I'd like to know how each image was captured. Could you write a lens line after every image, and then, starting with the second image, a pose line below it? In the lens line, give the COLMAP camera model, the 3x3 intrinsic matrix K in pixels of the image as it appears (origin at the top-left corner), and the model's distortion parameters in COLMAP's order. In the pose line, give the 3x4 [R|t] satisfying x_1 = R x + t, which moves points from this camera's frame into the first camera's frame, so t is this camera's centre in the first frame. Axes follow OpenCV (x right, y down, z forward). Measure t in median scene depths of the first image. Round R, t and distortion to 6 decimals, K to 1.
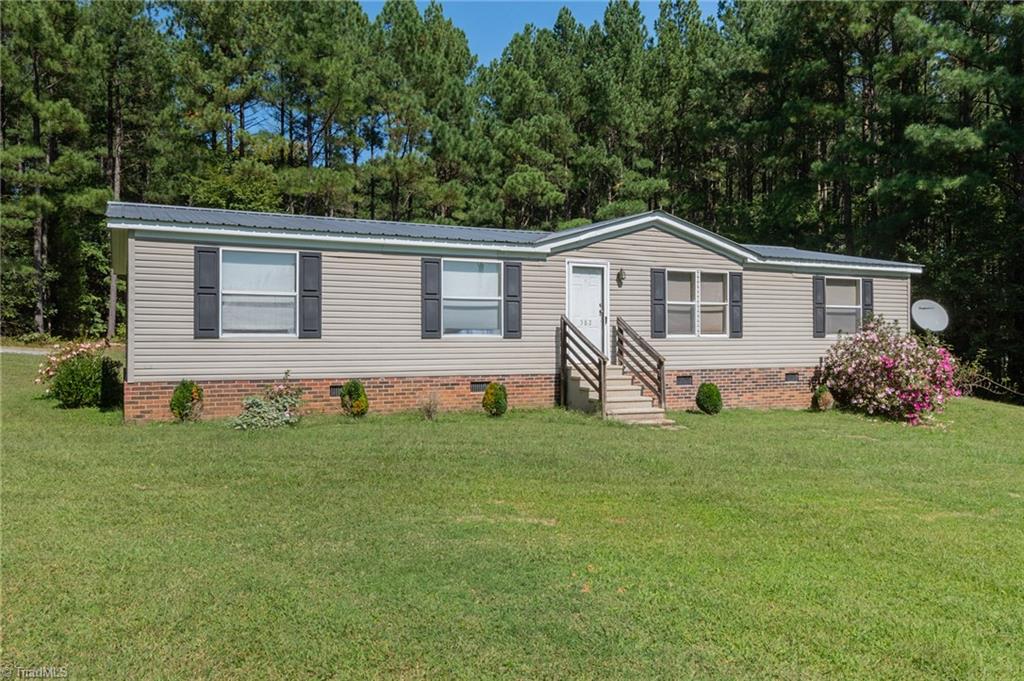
lens RADIAL K [[807.6, 0, 512.0], [0, 807.6, 340.5], [0, 0, 1]] dist [0.000199, 0.000695]
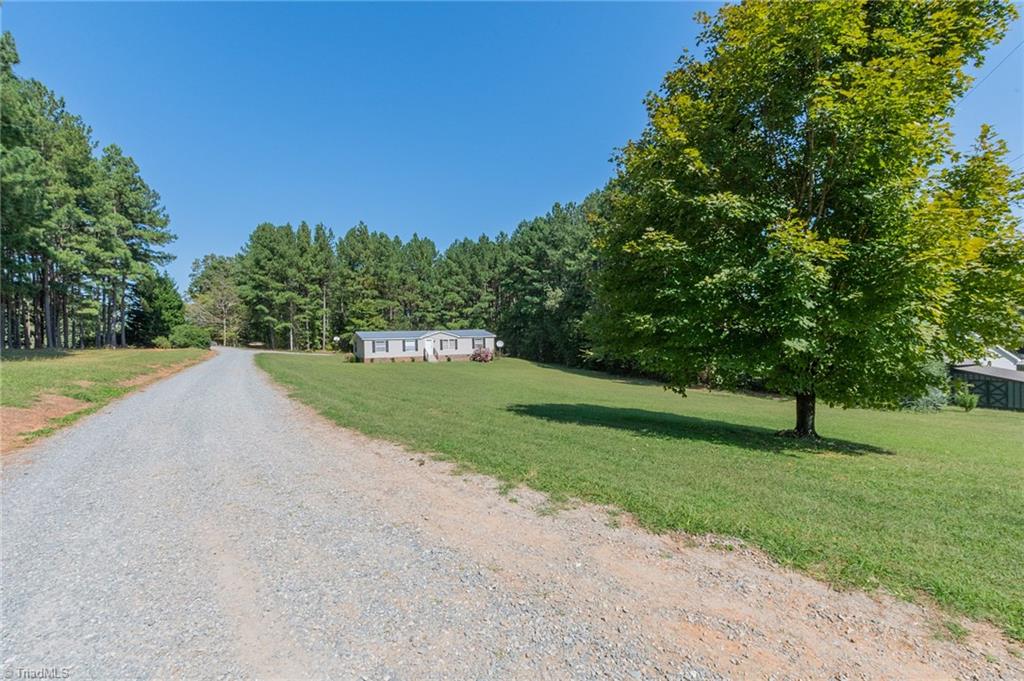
lens RADIAL K [[435.7, 0, 512.0], [0, 435.7, 340.5], [0, 0, 1]] dist [0.000929, 0.000047]
pose [[0.998676, -0.026656, 0.043989, 0.541710], [0.026609, 0.999645, 0.001671, -0.064390], [-0.044017, -0.000498, 0.999031, -2.288607]]
